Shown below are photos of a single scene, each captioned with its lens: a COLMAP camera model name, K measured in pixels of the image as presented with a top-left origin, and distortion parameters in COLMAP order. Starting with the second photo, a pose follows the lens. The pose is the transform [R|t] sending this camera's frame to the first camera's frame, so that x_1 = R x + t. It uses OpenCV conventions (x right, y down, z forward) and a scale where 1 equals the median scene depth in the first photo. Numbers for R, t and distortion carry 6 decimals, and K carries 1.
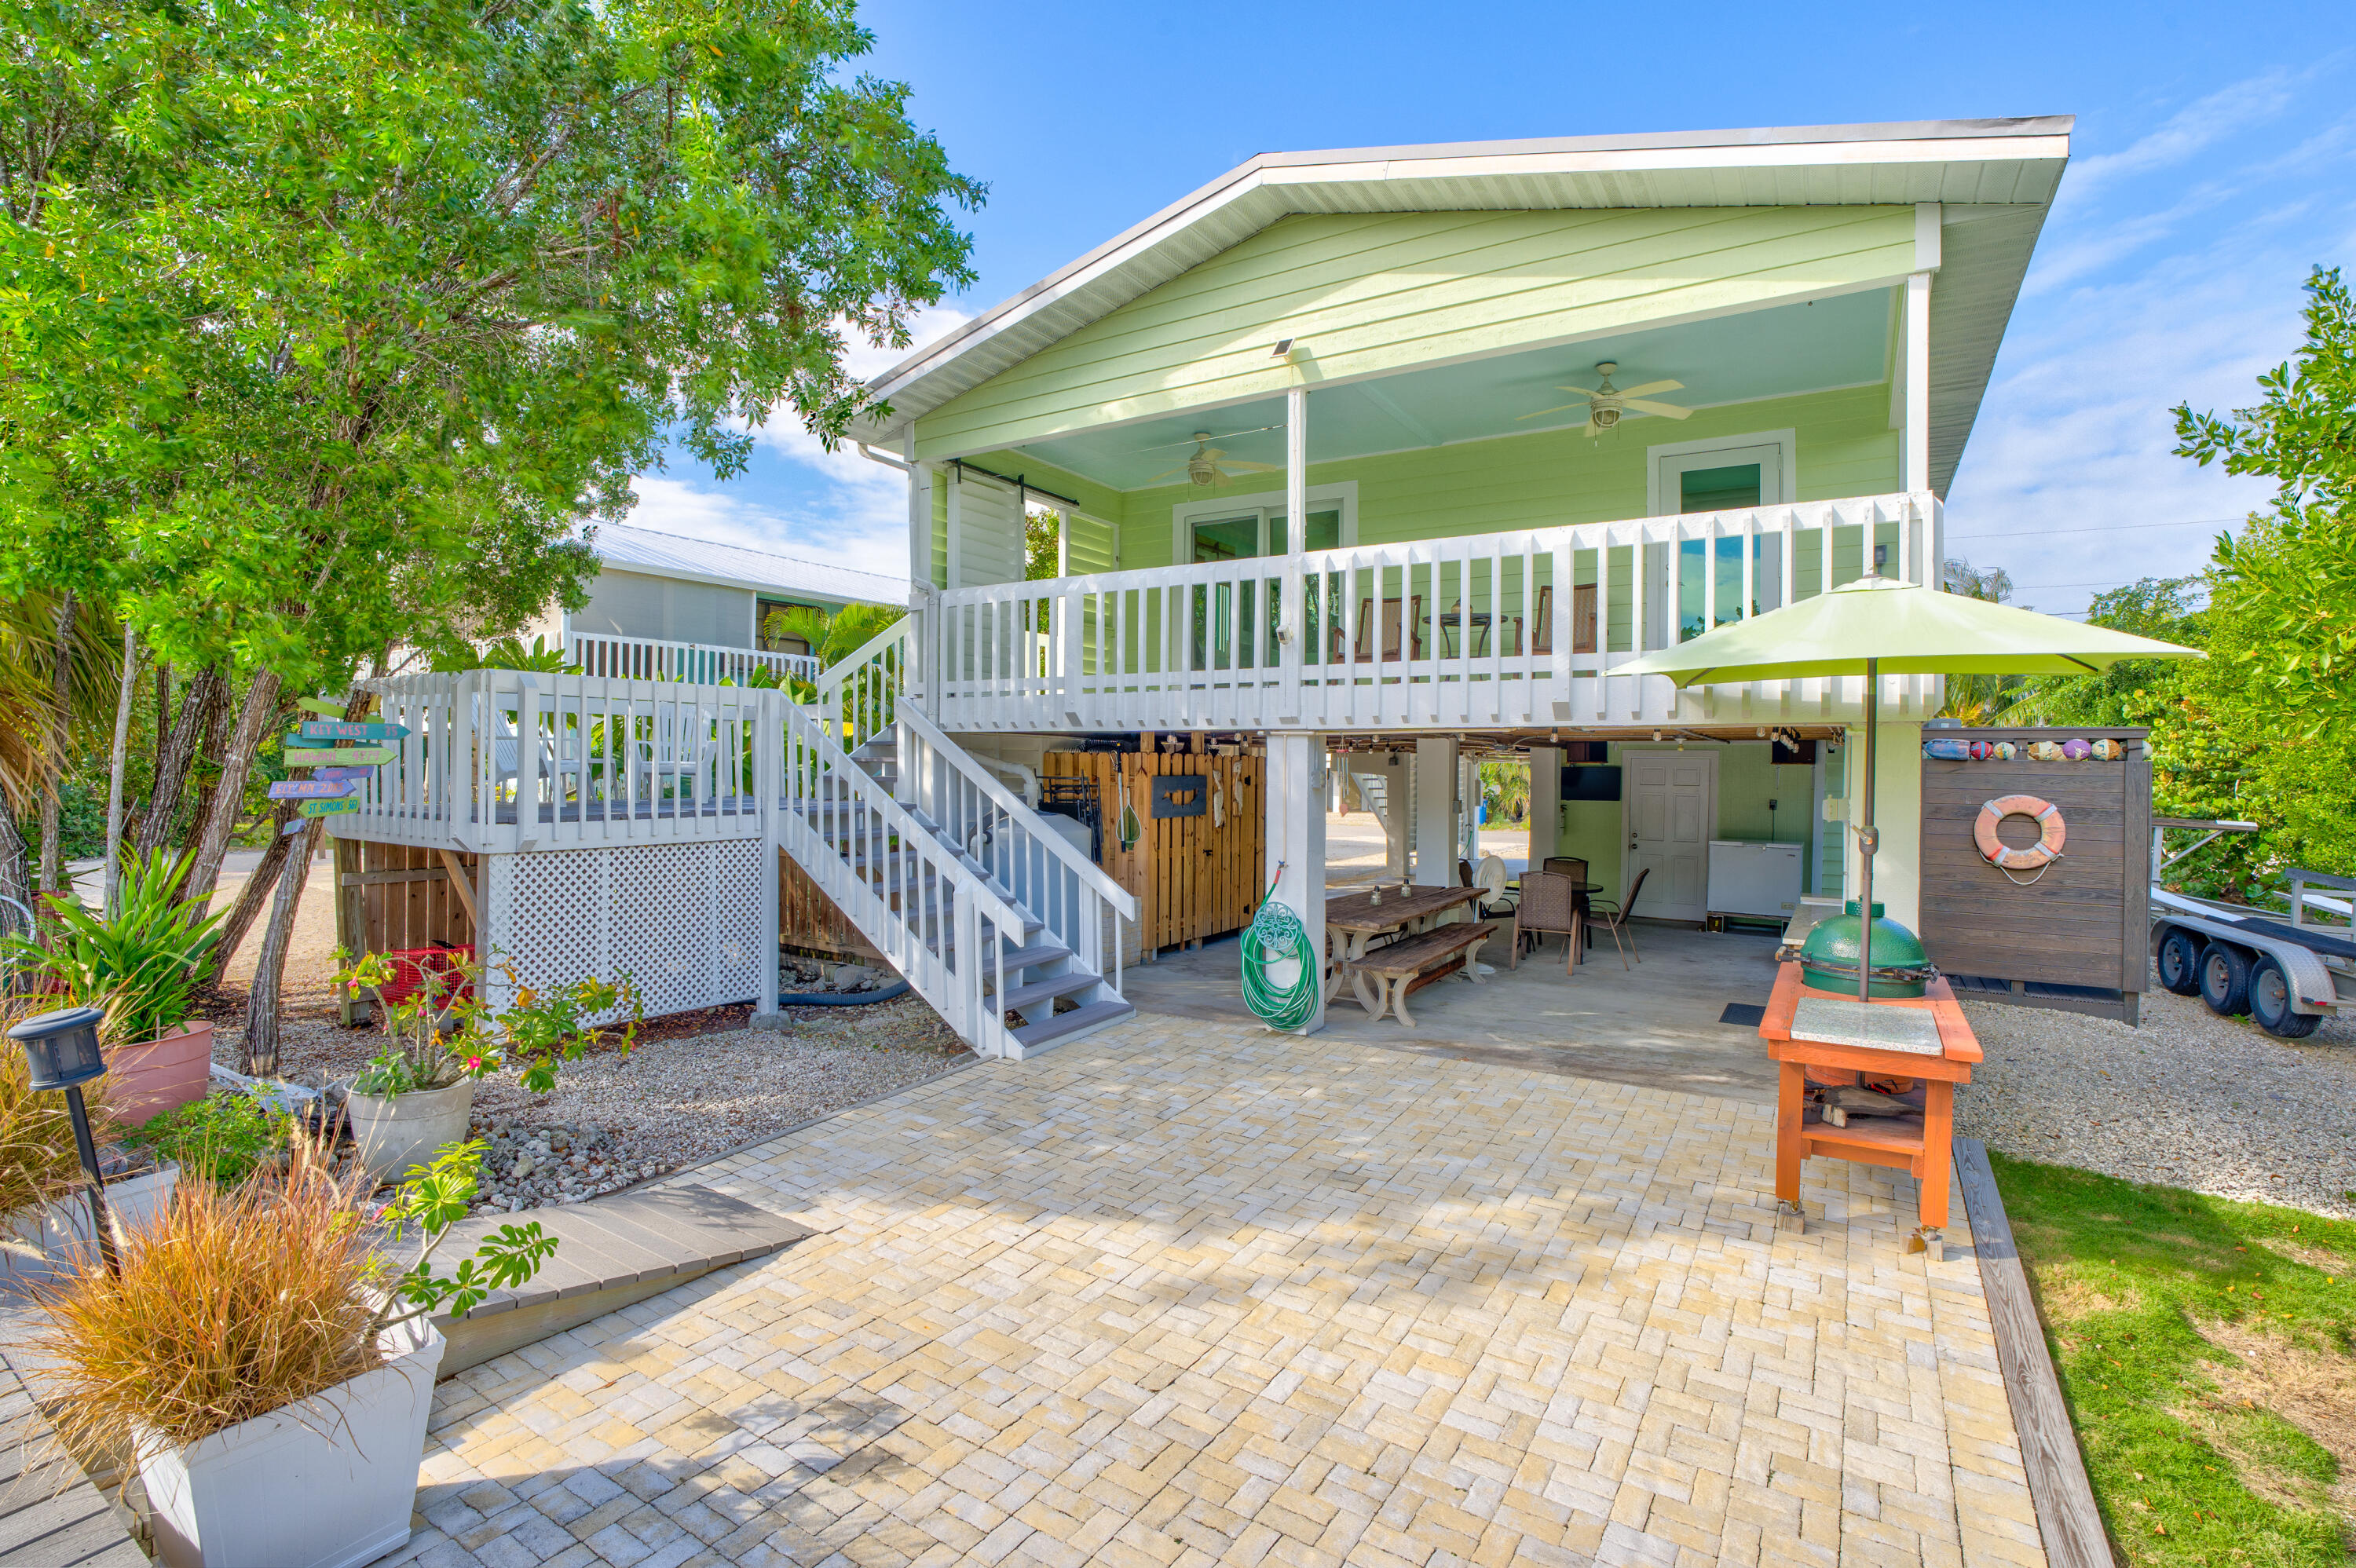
lens RADIAL K [[1117.3, 0, 1142.2], [0, 1117.3, 771.0], [0, 0, 1]] dist [-0.037713, 0.002108]
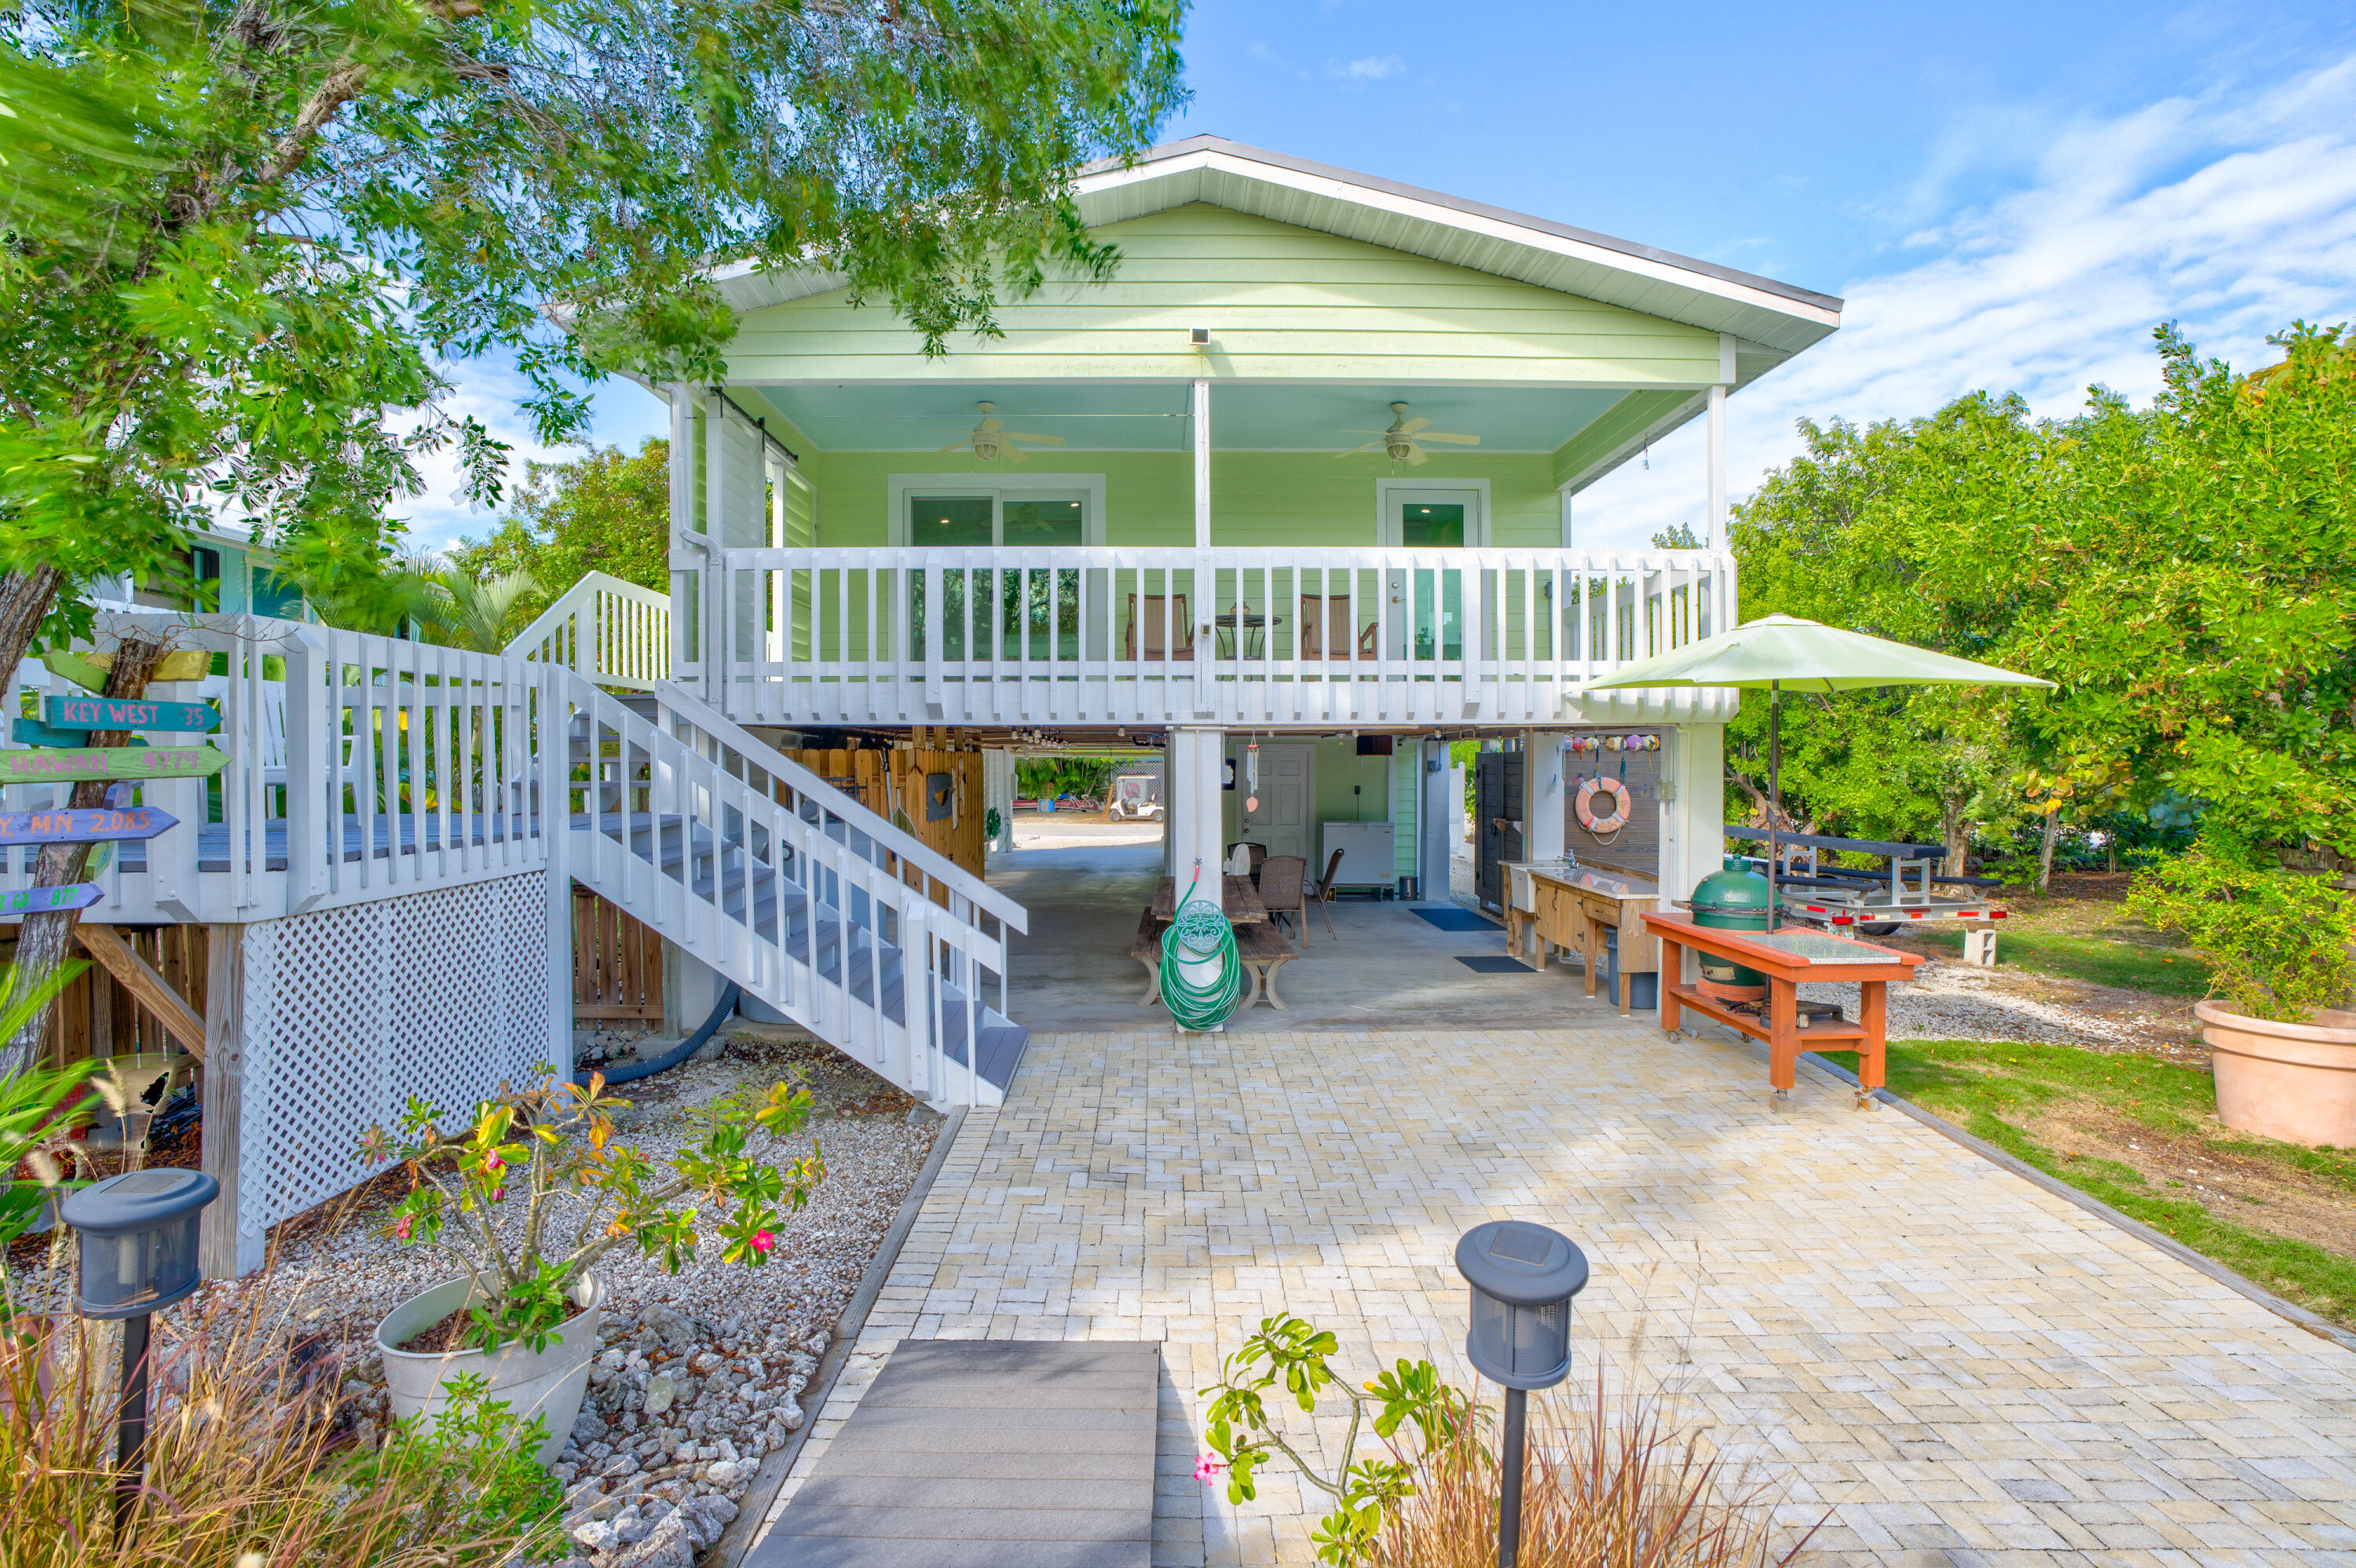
lens RADIAL K [[1117.3, 0, 1177.7], [0, 1117.3, 772.9], [0, 0, 1]] dist [-0.037713, 0.002108]
pose [[0.825639, -0.016909, 0.563946, -0.444811], [0.015191, 0.999855, 0.007738, -0.002492], [-0.563995, 0.002178, 0.825776, 0.197200]]
